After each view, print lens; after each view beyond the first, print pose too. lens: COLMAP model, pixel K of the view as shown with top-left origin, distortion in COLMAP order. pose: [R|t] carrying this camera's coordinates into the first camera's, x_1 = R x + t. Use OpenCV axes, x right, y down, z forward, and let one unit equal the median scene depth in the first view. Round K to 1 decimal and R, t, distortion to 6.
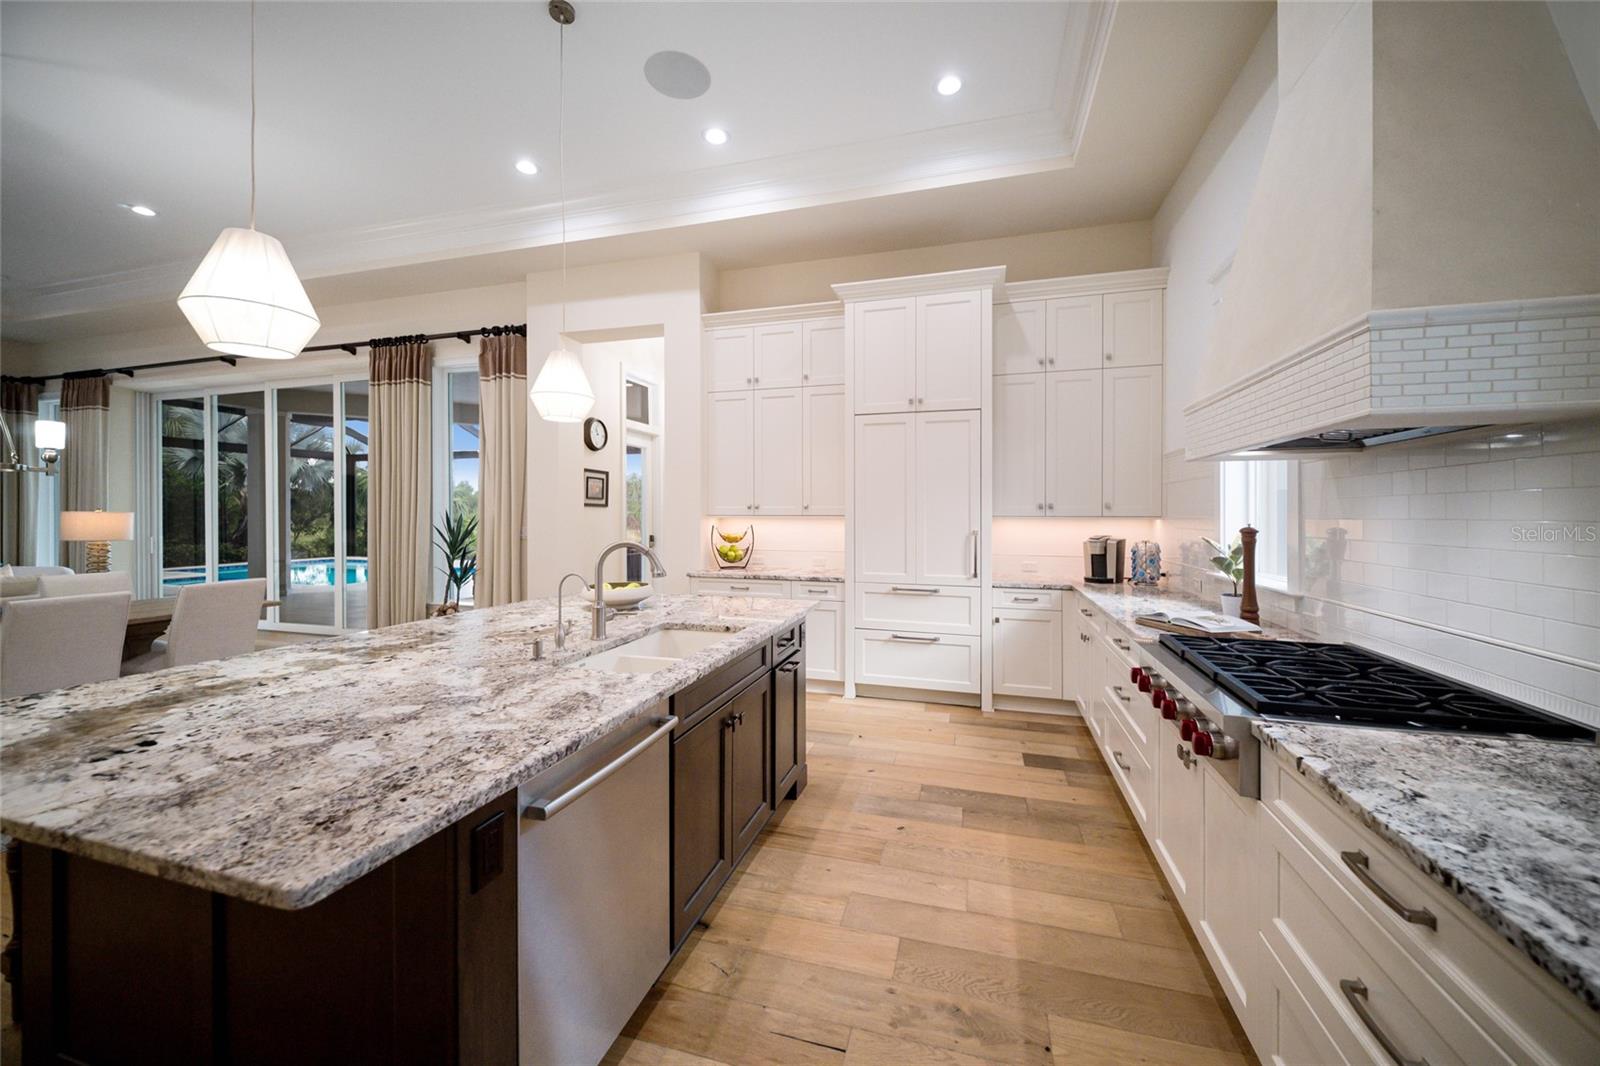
lens RADIAL K [[583.4, 0, 814.4], [0, 583.4, 520.2], [0, 0, 1]] dist [-0.013674, -0.000091]
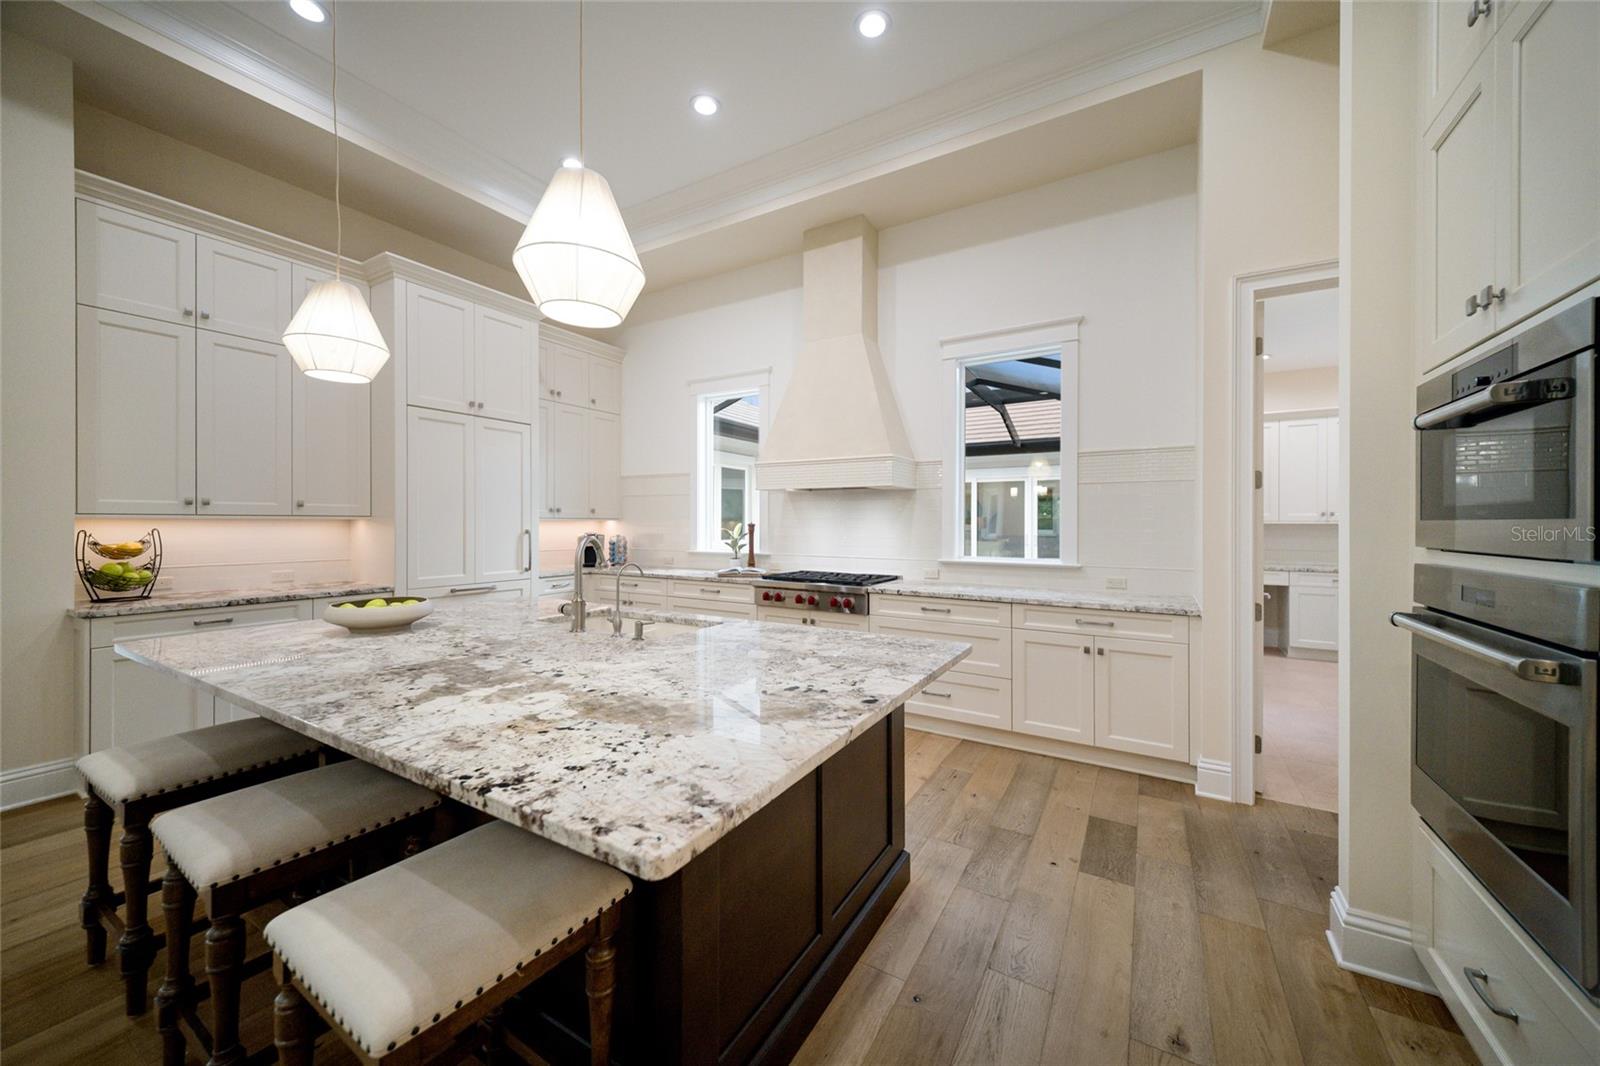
lens RADIAL K [[583.4, 0, 814.4], [0, 583.4, 520.2], [0, 0, 1]] dist [-0.013674, -0.000091]
pose [[0.247286, 0.000376, 0.968942, -0.543531], [0.003890, 0.999991, -0.001381, 0.001939], [-0.968935, 0.004111, 0.247283, 0.139830]]
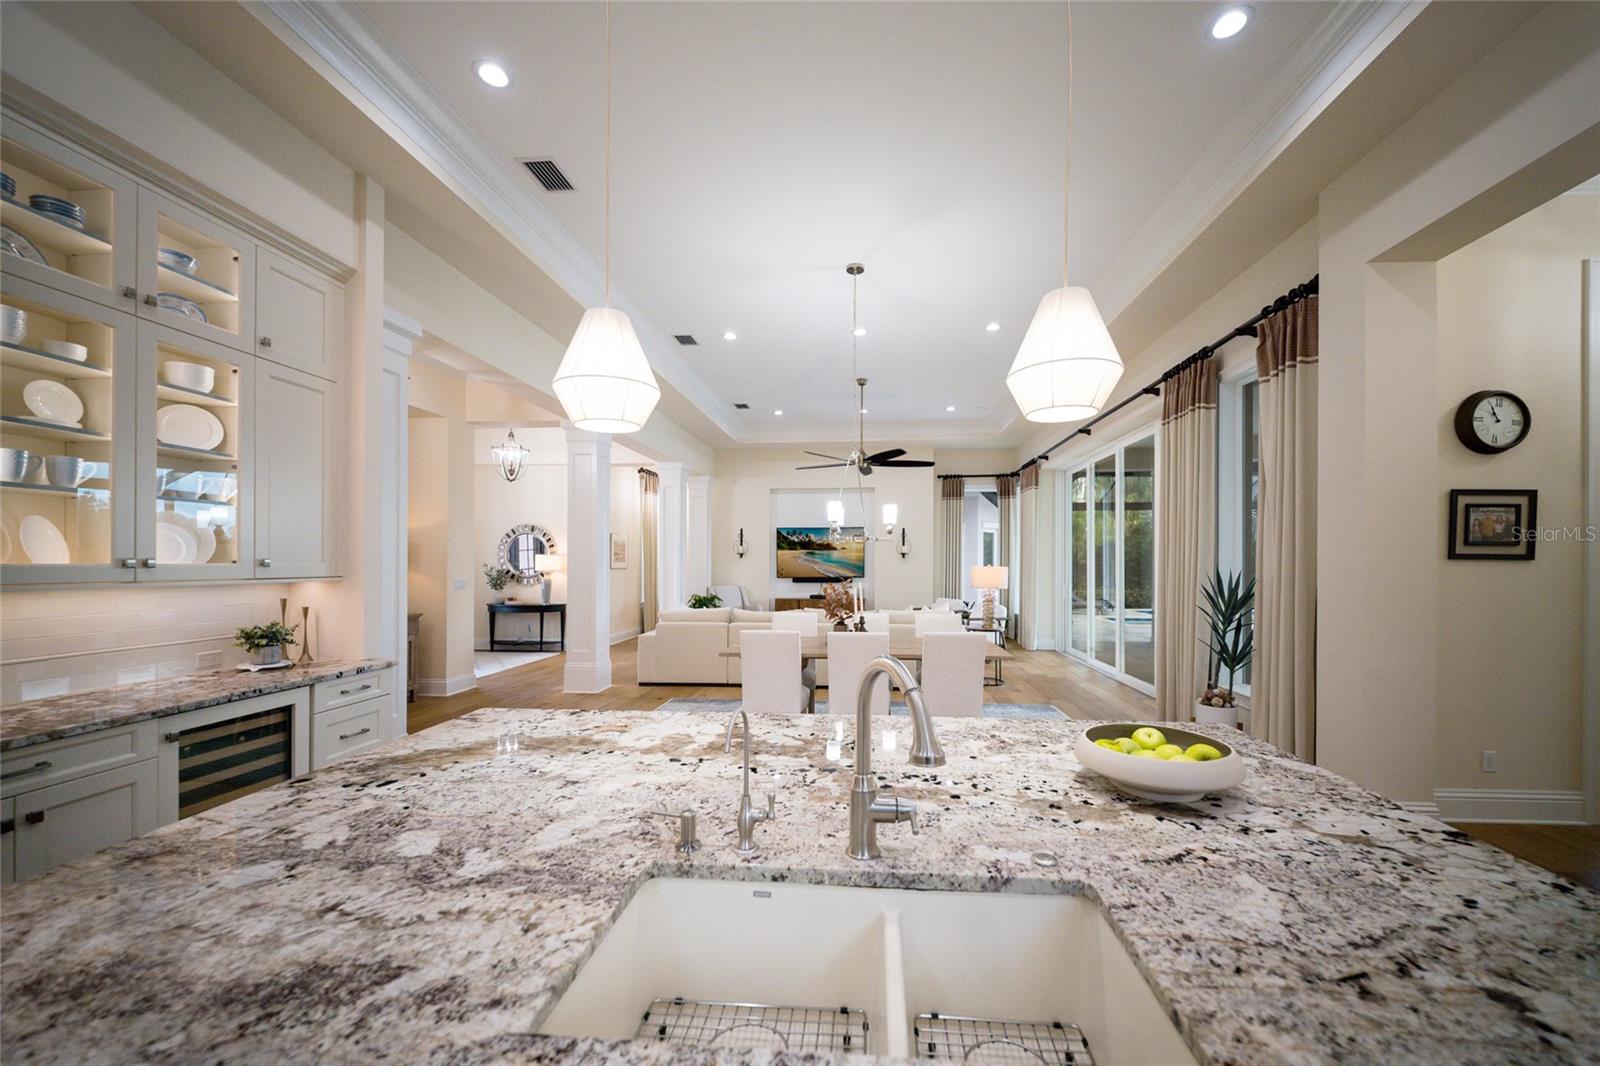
lens RADIAL K [[598.0, 0, 812.1], [0, 598.0, 564.0], [0, 0, 1]] dist [0.000440, -0.003395]
pose [[0.176778, 0.001439, -0.984250, 0.049677], [-0.009203, 0.999958, -0.000191, -0.017178], [0.984208, 0.009092, 0.176784, 0.369501]]
